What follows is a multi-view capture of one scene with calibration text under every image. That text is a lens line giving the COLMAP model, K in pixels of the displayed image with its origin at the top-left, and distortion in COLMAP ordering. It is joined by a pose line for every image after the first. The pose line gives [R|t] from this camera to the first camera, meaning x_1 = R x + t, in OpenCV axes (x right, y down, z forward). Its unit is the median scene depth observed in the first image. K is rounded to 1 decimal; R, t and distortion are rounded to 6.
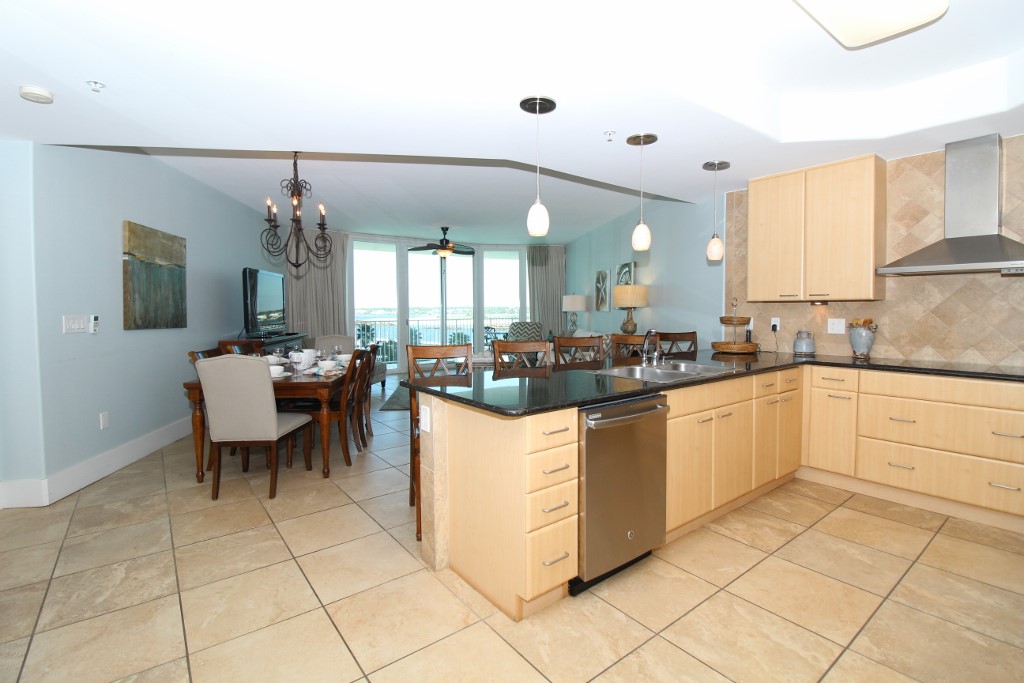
lens RADIAL K [[475.4, 0, 509.1], [0, 475.4, 325.2], [0, 0, 1]] dist [0.001728, -0.013132]
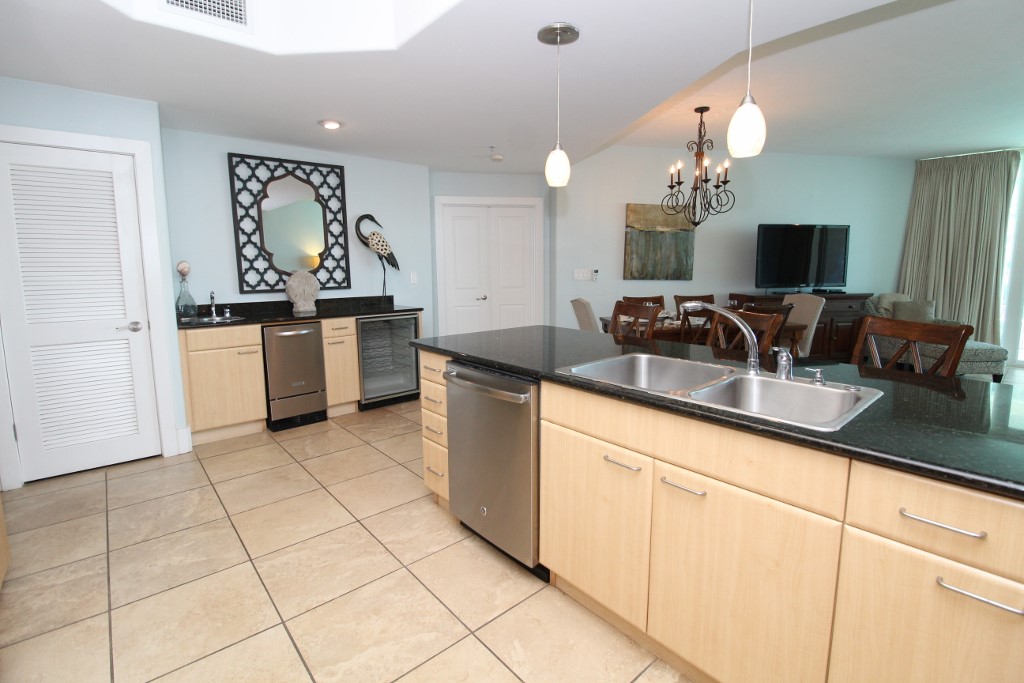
lens RADIAL K [[475.4, 0, 509.1], [0, 475.4, 325.2], [0, 0, 1]] dist [0.001728, -0.013132]
pose [[0.050406, 0.125793, -0.990775, 0.728277], [-0.031069, 0.991754, 0.124336, -0.024316], [0.998245, 0.024516, 0.053899, 0.634826]]
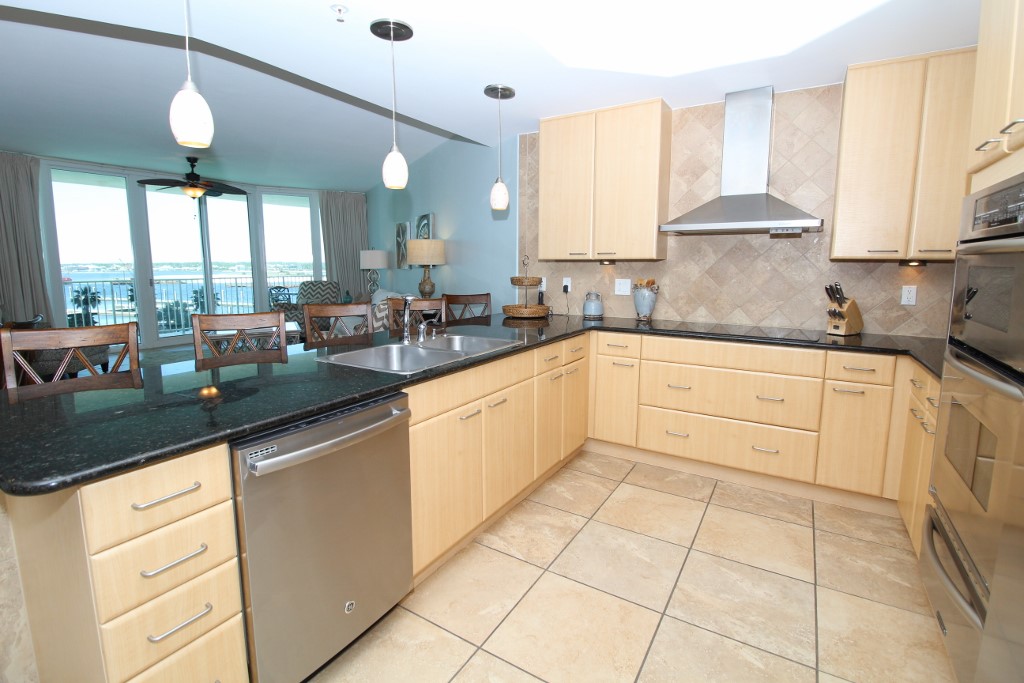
lens RADIAL K [[475.4, 0, 509.1], [0, 475.4, 325.2], [0, 0, 1]] dist [0.001728, -0.013132]
pose [[0.936489, -0.037465, 0.348690, 0.158629], [0.005678, 0.995767, 0.091739, -0.011784], [-0.350651, -0.083933, 0.932737, 0.207451]]
